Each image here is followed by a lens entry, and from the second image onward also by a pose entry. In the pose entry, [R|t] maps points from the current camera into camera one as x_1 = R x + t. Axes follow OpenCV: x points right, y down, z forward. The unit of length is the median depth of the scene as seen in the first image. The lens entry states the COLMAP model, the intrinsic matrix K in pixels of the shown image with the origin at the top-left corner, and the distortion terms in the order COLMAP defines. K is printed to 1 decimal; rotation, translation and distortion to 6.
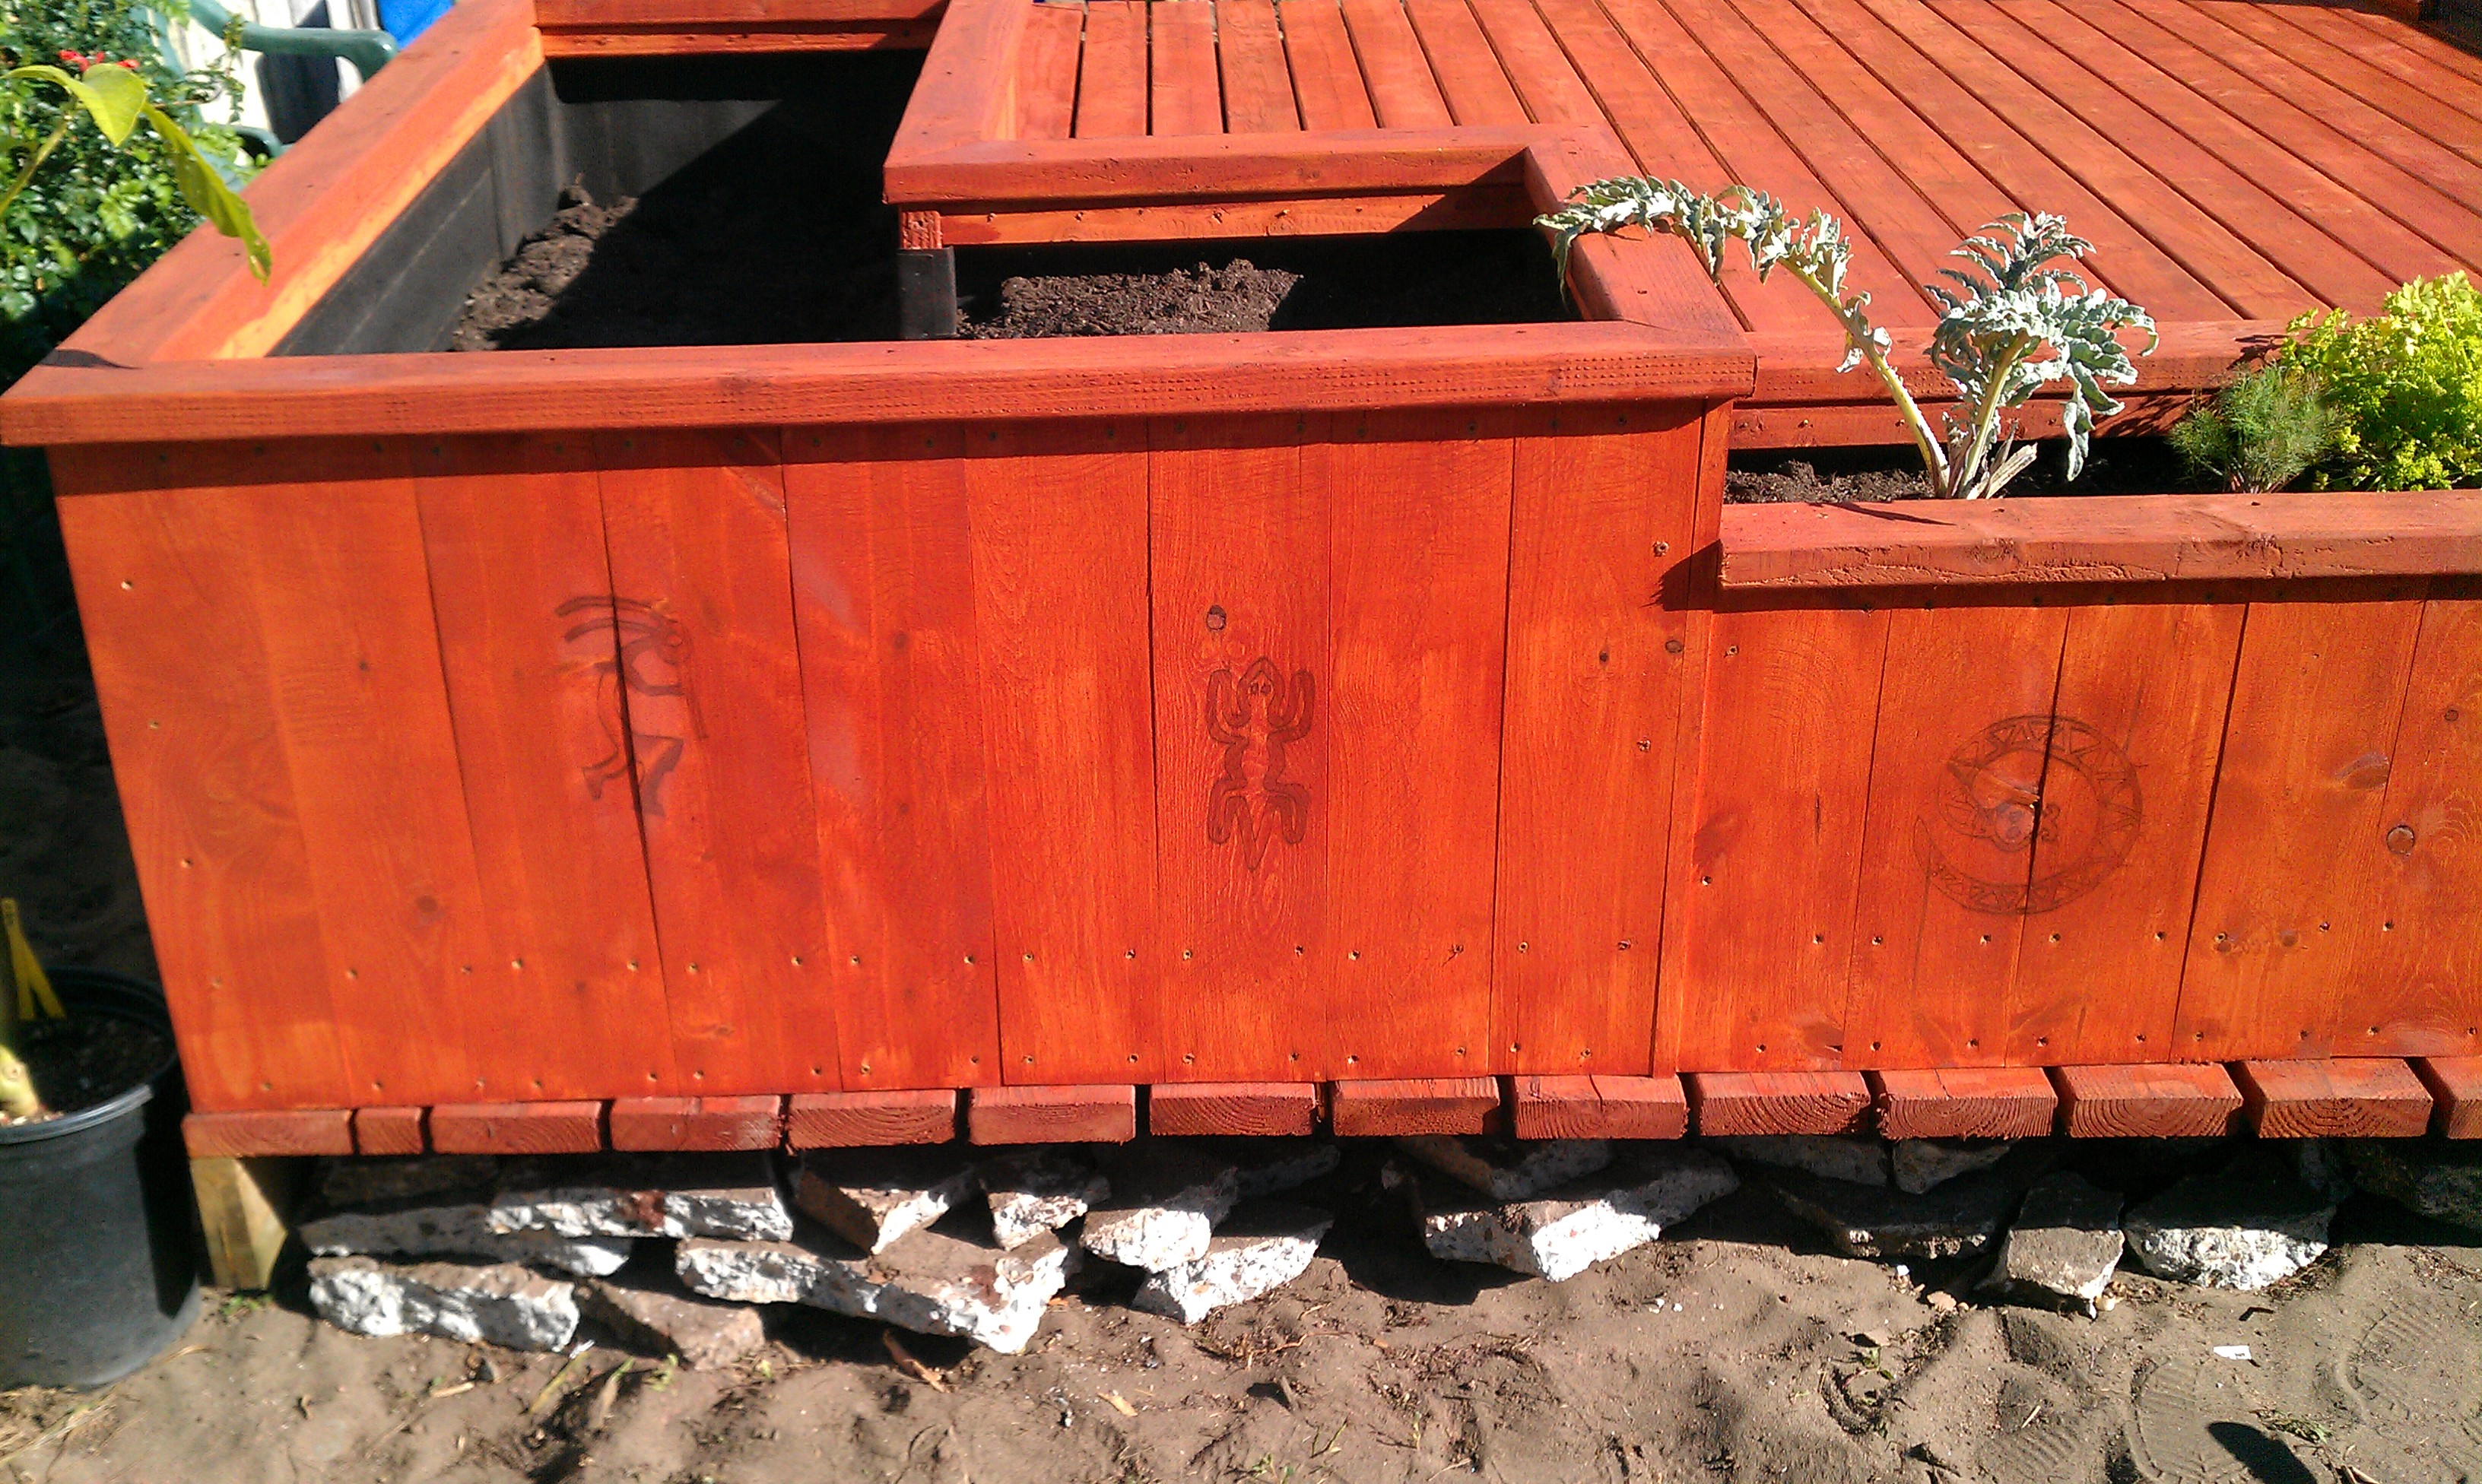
lens RADIAL K [[2662.1, 0, 1239.8], [0, 2662.1, 612.5], [0, 0, 1]] dist [0.105891, -0.499558]
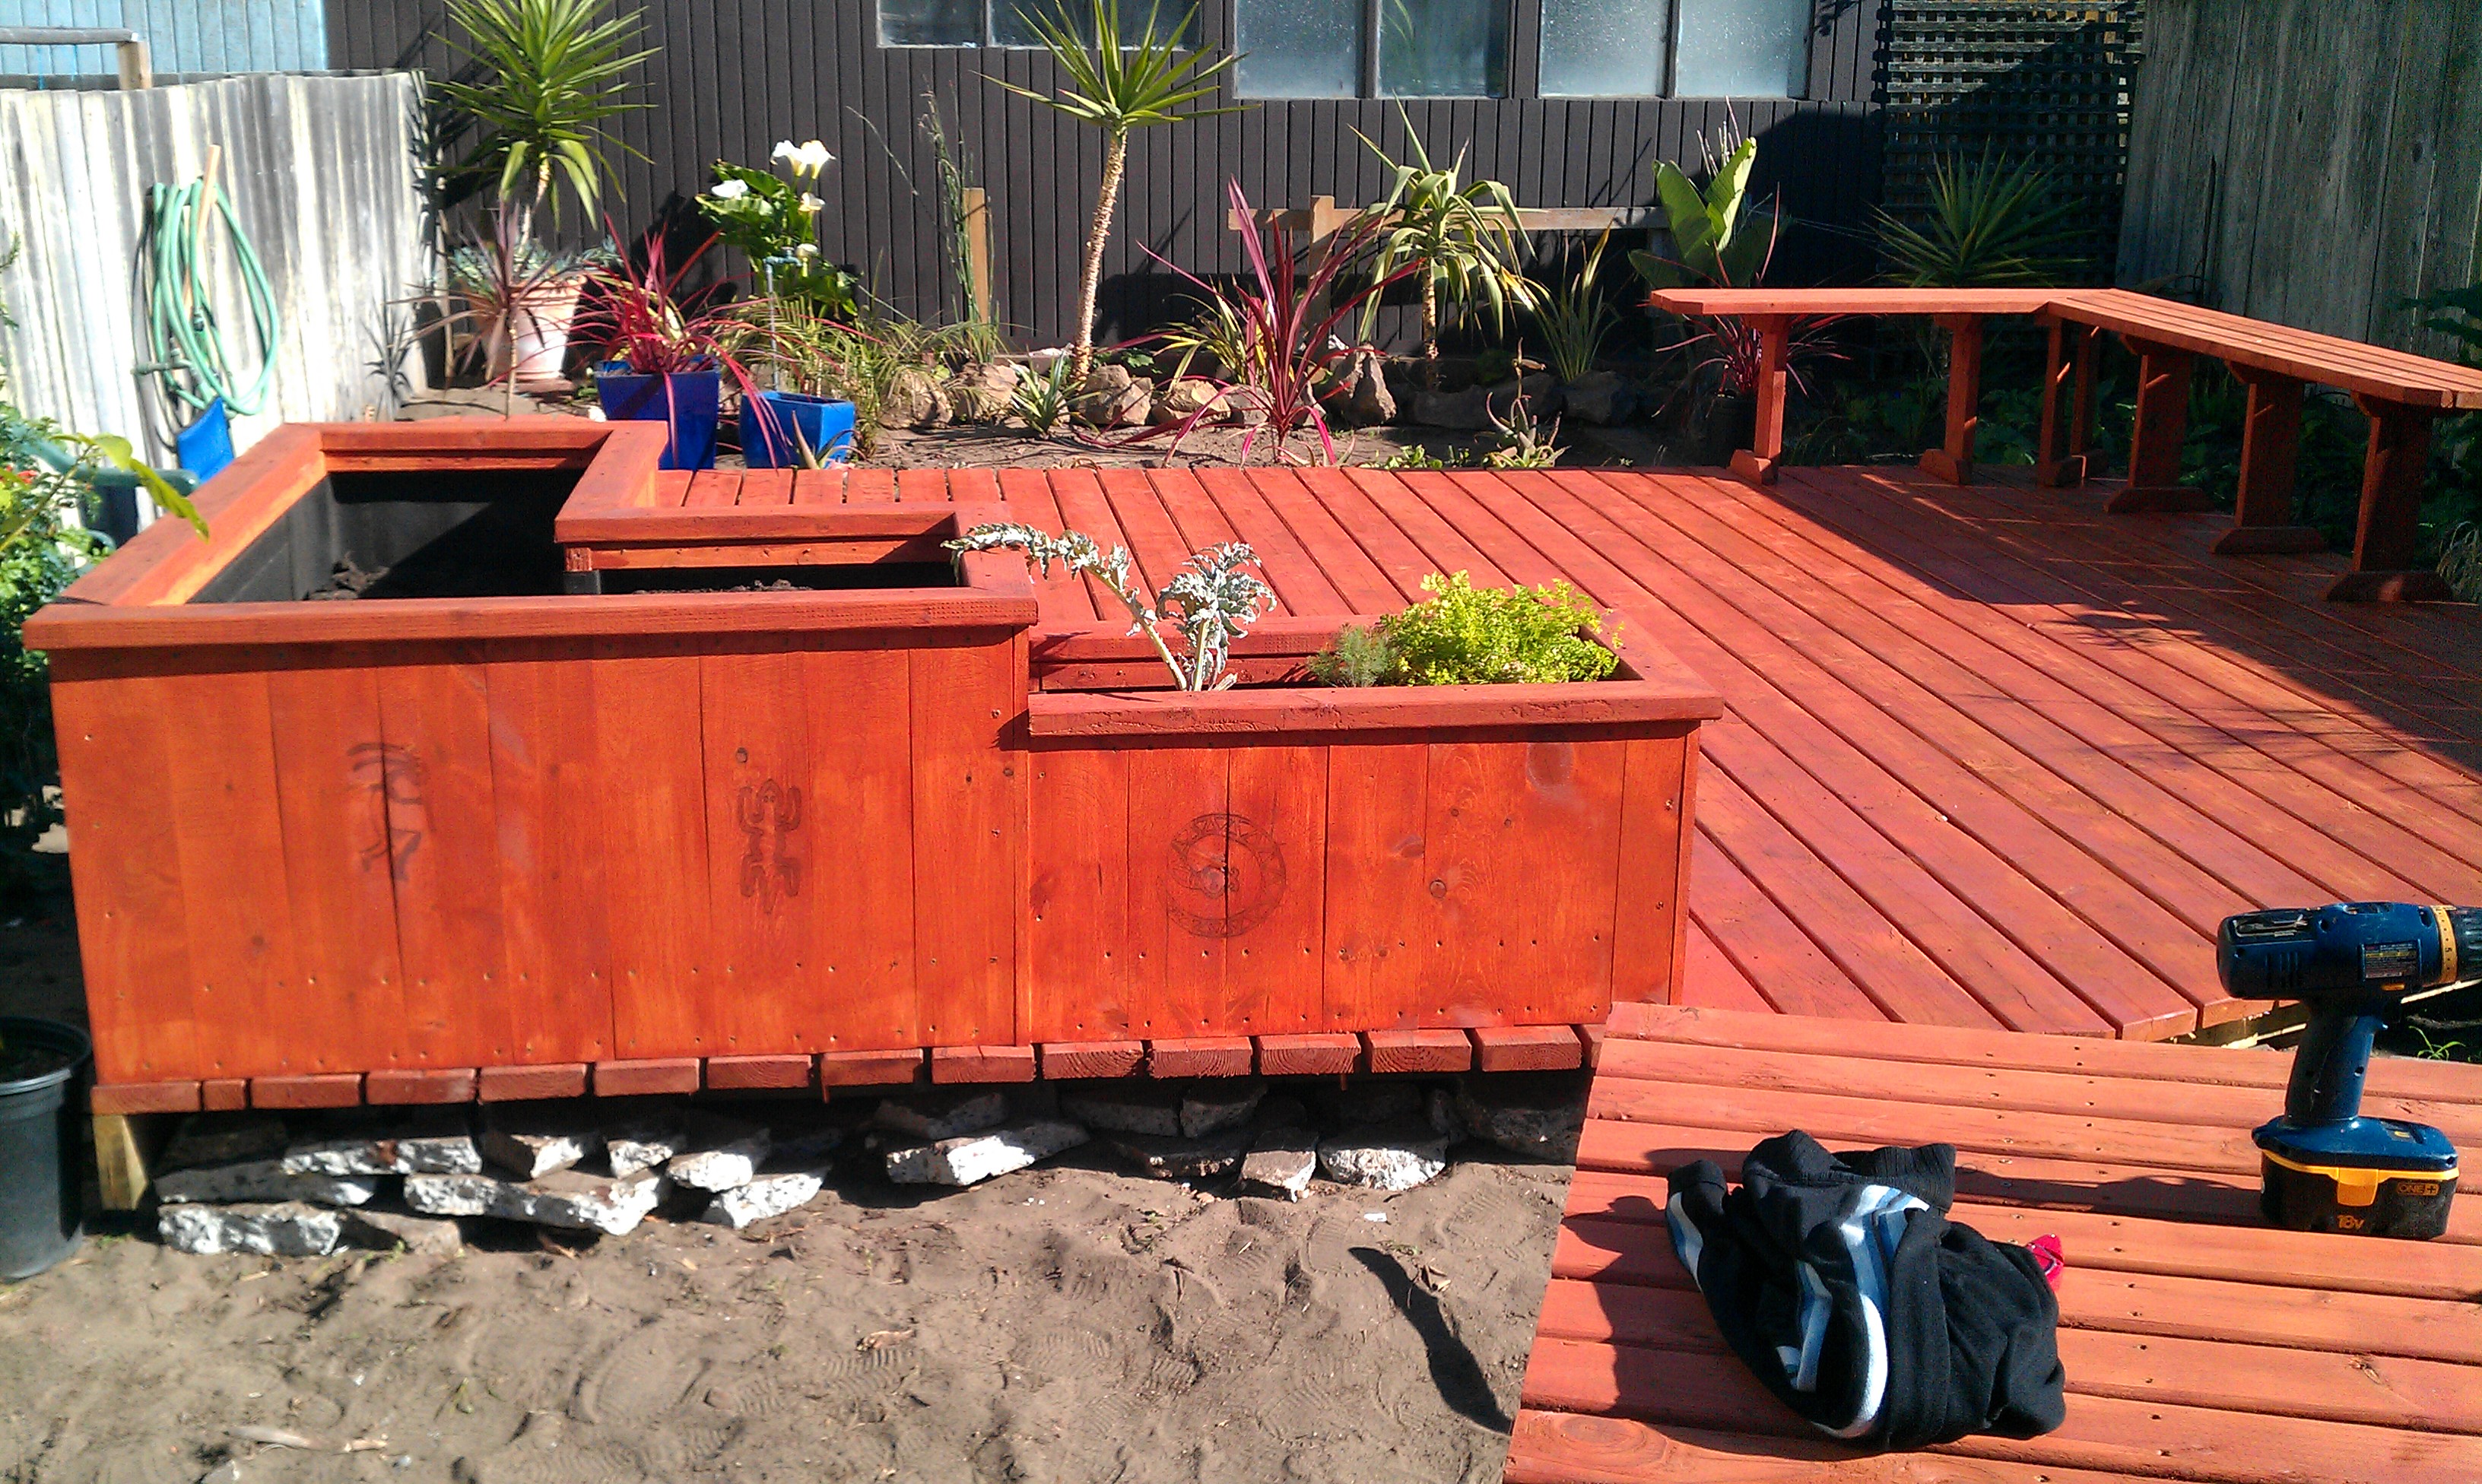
lens RADIAL K [[2585.6, 0, 1238.8], [0, 2585.6, 699.0], [0, 0, 1]] dist [0.215941, -0.648986]
pose [[0.994234, -0.004665, 0.107131, 0.121016], [0.021059, 0.988092, -0.152414, 0.212990], [-0.105144, 0.153791, 0.982493, -0.658824]]
